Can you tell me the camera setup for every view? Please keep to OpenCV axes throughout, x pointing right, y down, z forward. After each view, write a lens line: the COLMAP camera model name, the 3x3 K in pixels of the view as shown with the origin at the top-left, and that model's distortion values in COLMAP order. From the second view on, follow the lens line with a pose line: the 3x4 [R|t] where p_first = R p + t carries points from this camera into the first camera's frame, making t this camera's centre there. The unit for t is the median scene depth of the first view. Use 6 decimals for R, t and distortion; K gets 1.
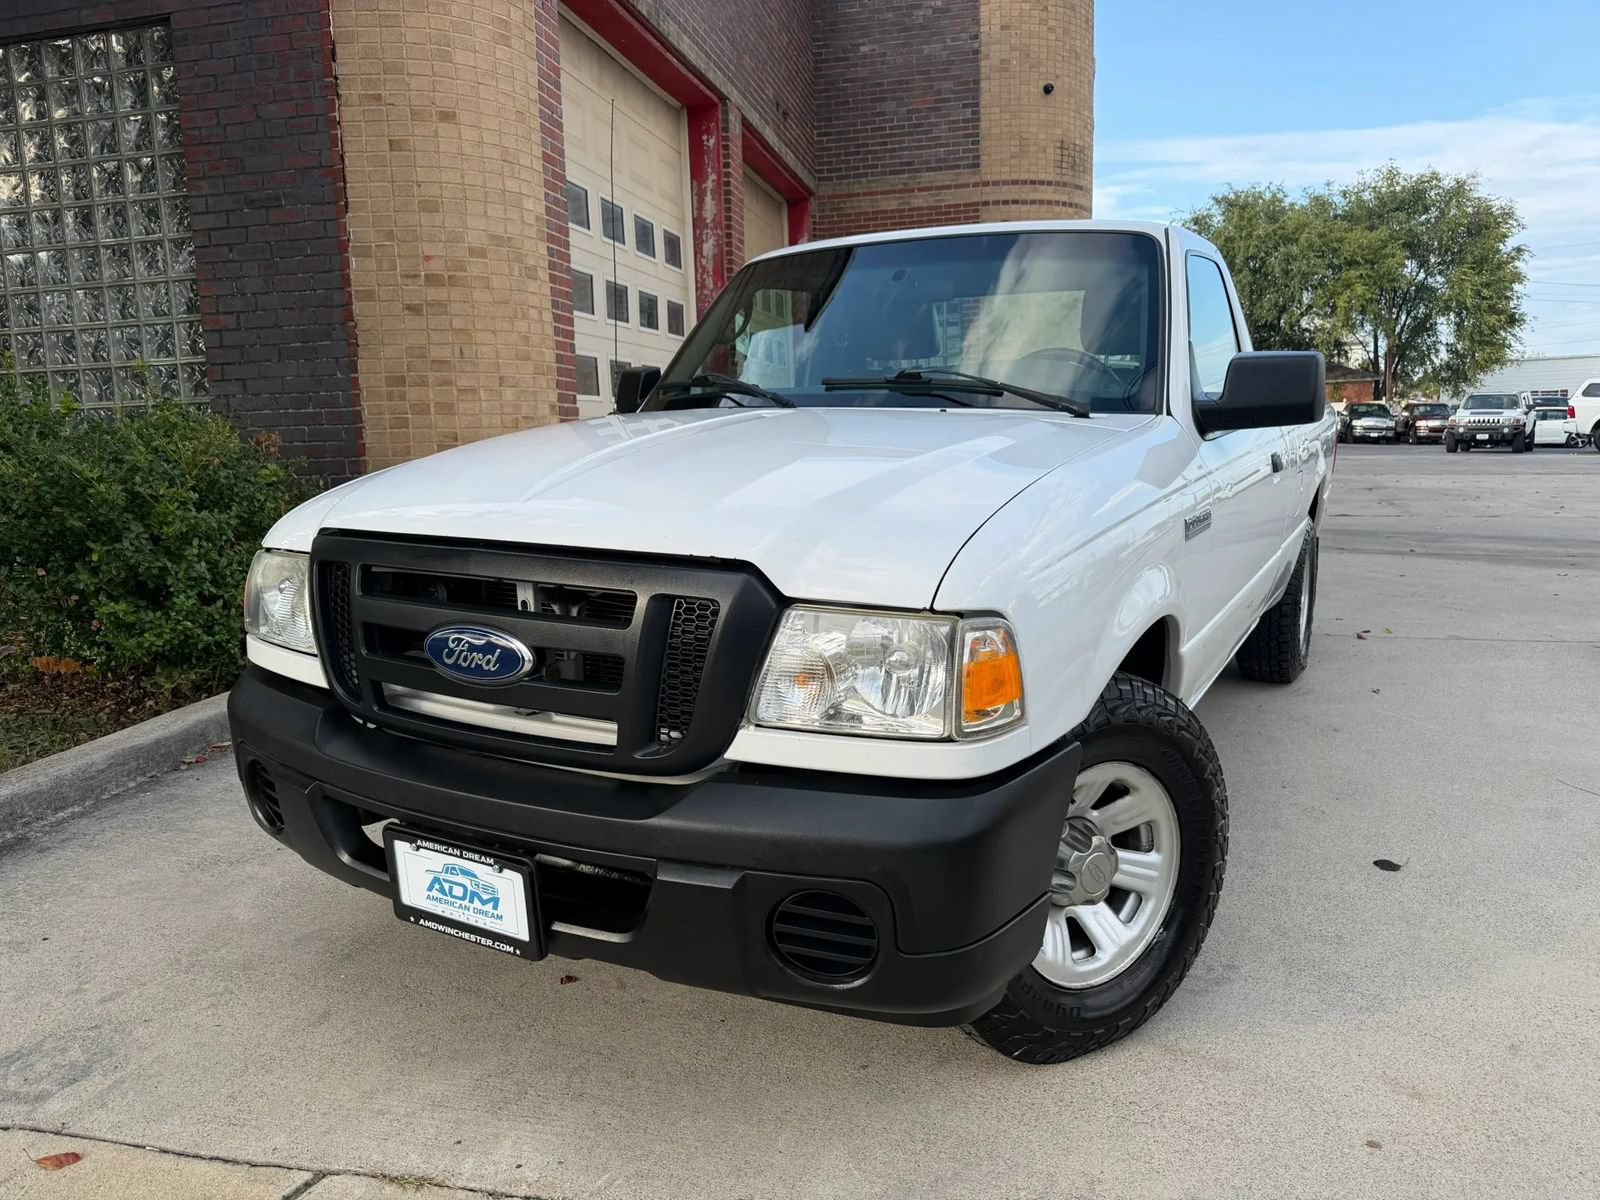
lens RADIAL K [[1132.6, 0, 792.6], [0, 1132.6, 602.0], [0, 0, 1]] dist [0.037258, -0.050885]
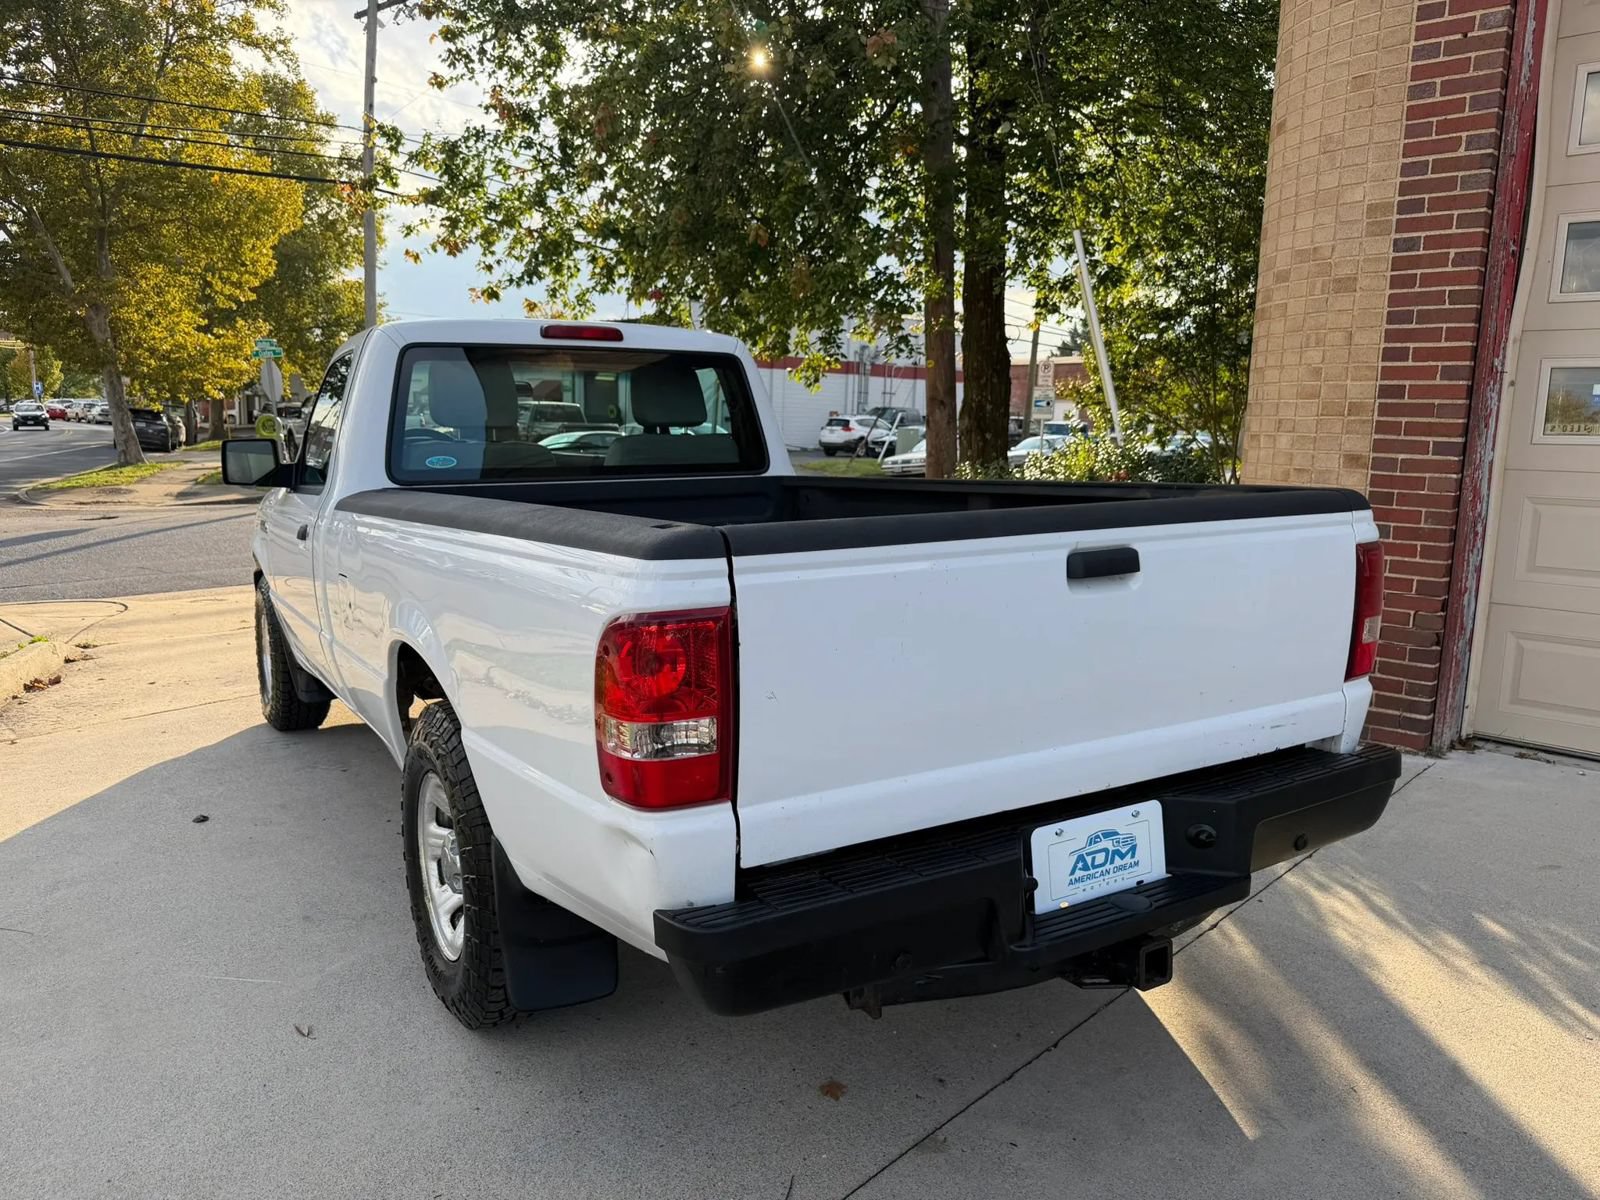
lens RADIAL K [[1132.6, 0, 793.7], [0, 1132.6, 602.3], [0, 0, 1]] dist [0.037258, -0.050885]
pose [[-0.488128, 0.149574, -0.859860, 0.652171], [-0.138519, 0.959441, 0.245532, -0.224332], [0.861710, 0.238958, -0.447611, 1.090093]]
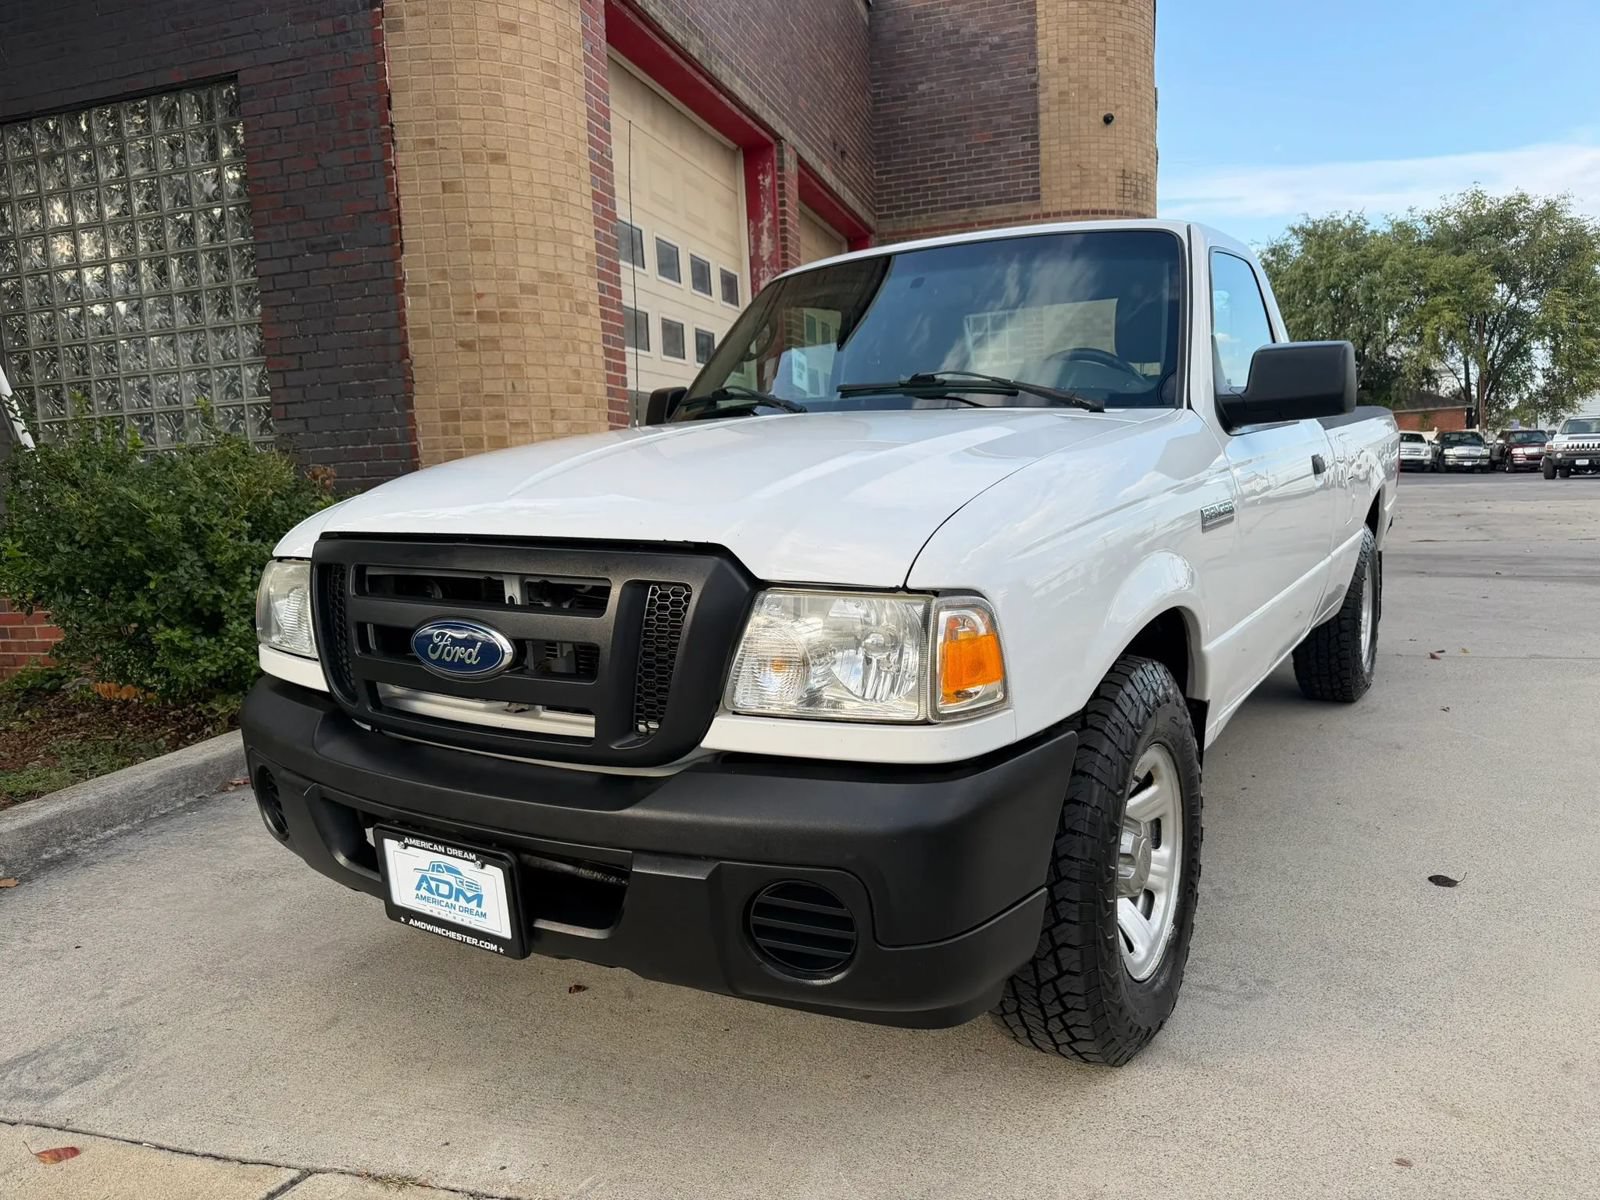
lens RADIAL K [[1132.6, 0, 795.4], [0, 1132.6, 608.6], [0, 0, 1]] dist [0.037258, -0.050885]
pose [[0.997773, -0.012871, -0.065444, 0.024382], [0.010765, 0.999416, -0.032431, 0.014446], [0.065824, 0.031655, 0.997329, 0.006762]]
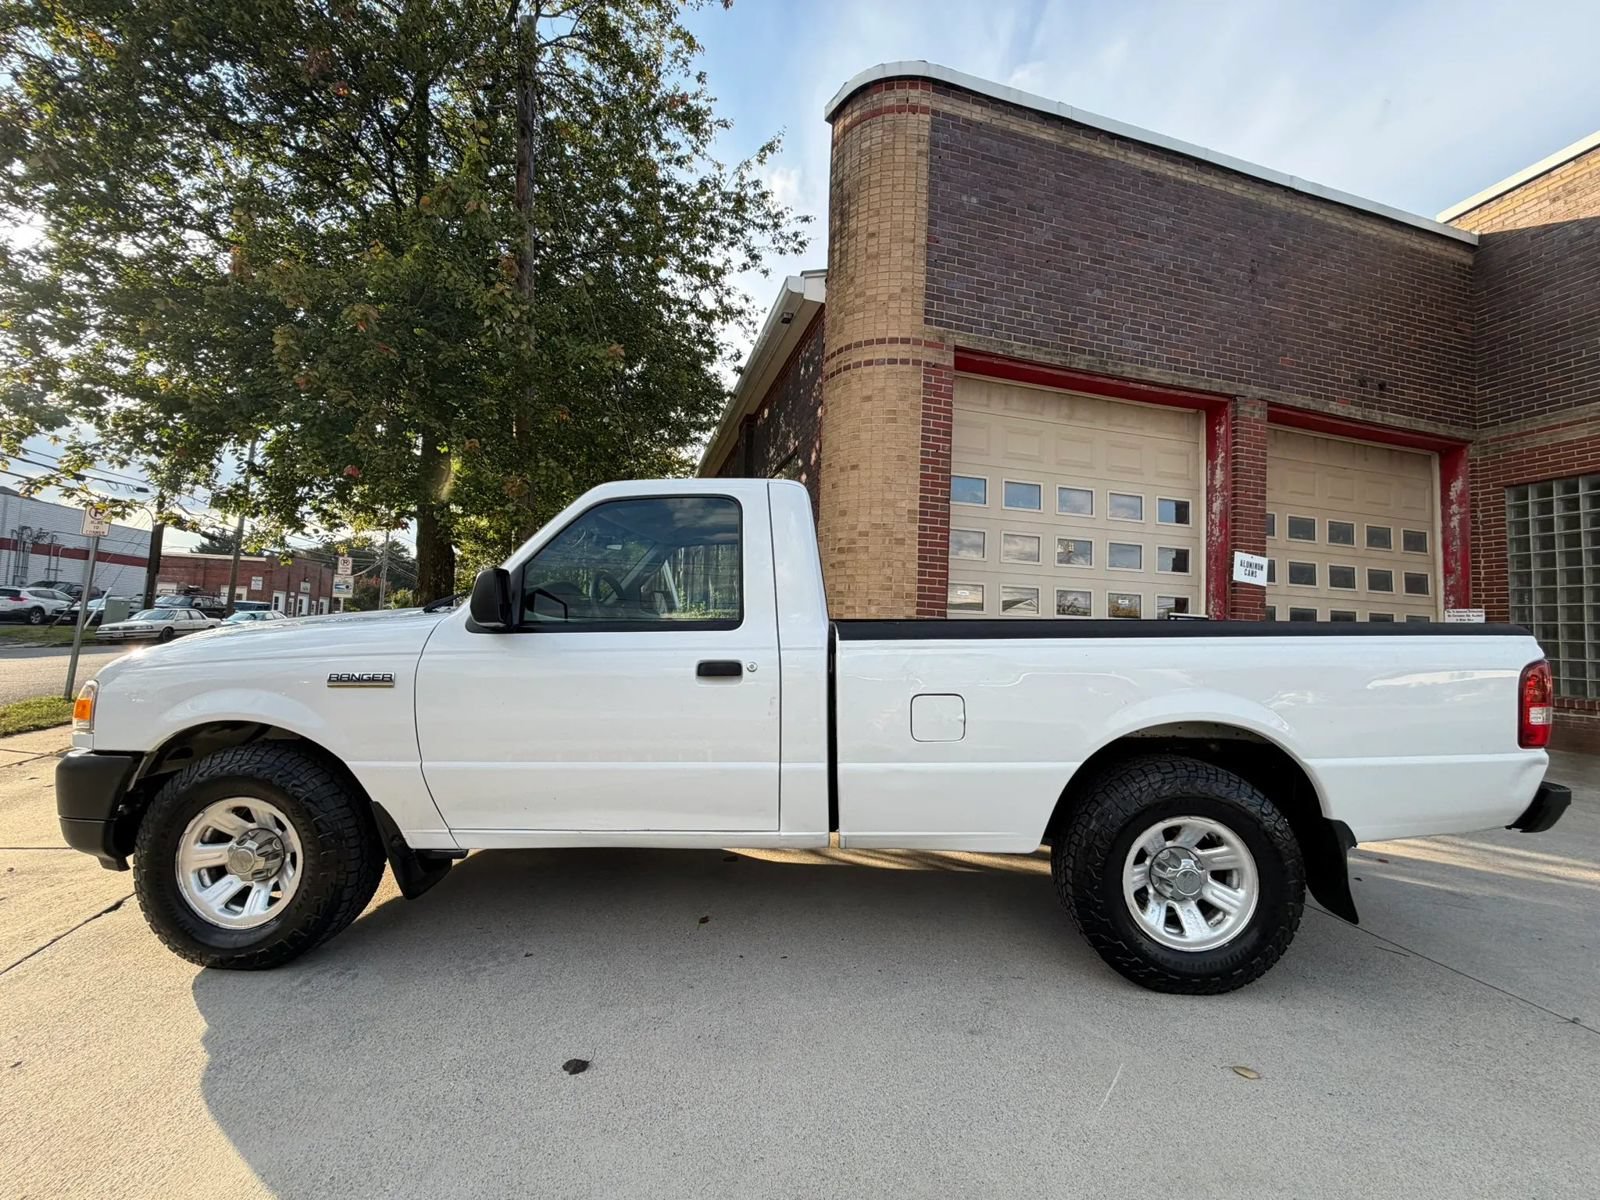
lens RADIAL K [[636.5, 0, 791.0], [0, 636.5, 600.6], [0, 0, 1]] dist [0.000626, 0.000129]
pose [[0.472457, 0.000594, -0.881354, 0.556714], [-0.180169, 0.978947, -0.095921, -0.079117], [0.862742, 0.204112, 0.462617, 0.431040]]
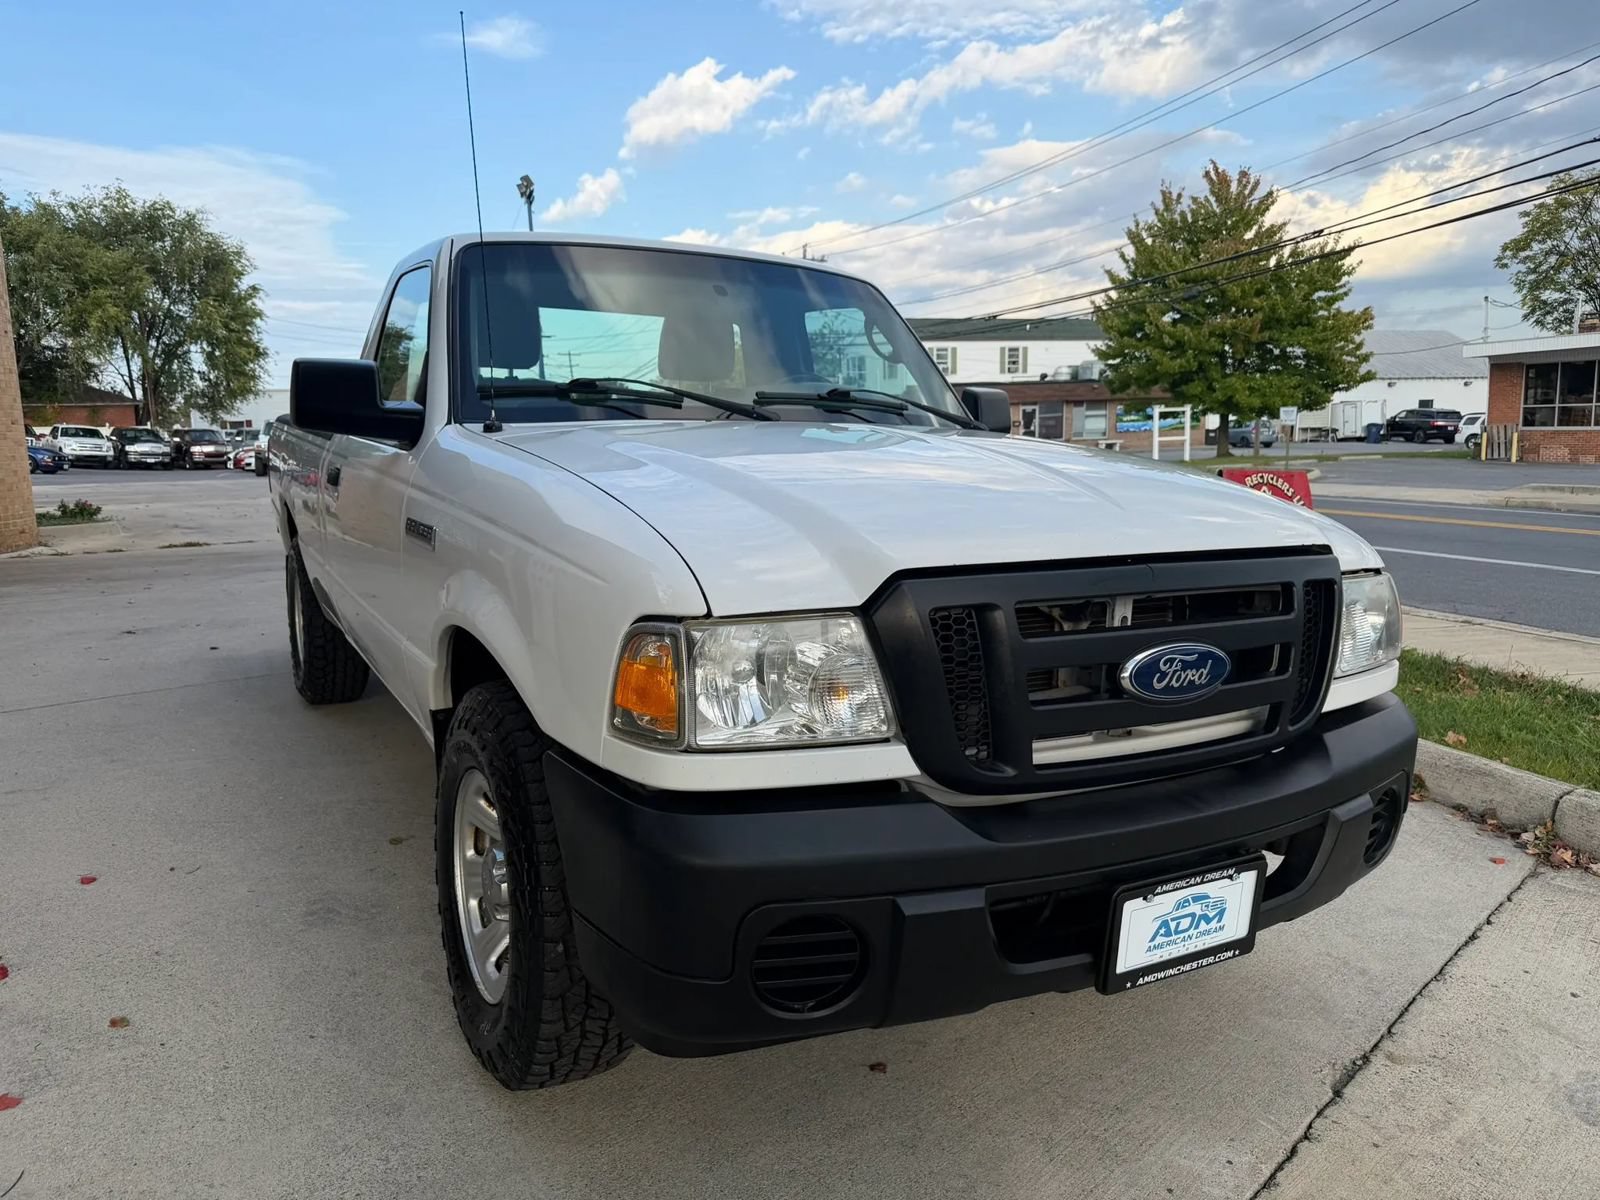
lens RADIAL K [[1132.6, 0, 798.0], [0, 1132.6, 598.6], [0, 0, 1]] dist [0.037258, -0.050885]
pose [[0.519355, -0.106600, 0.847884, -0.379867], [0.128182, 0.990681, 0.046038, -0.030327], [-0.844890, 0.084774, 0.528180, 0.230031]]
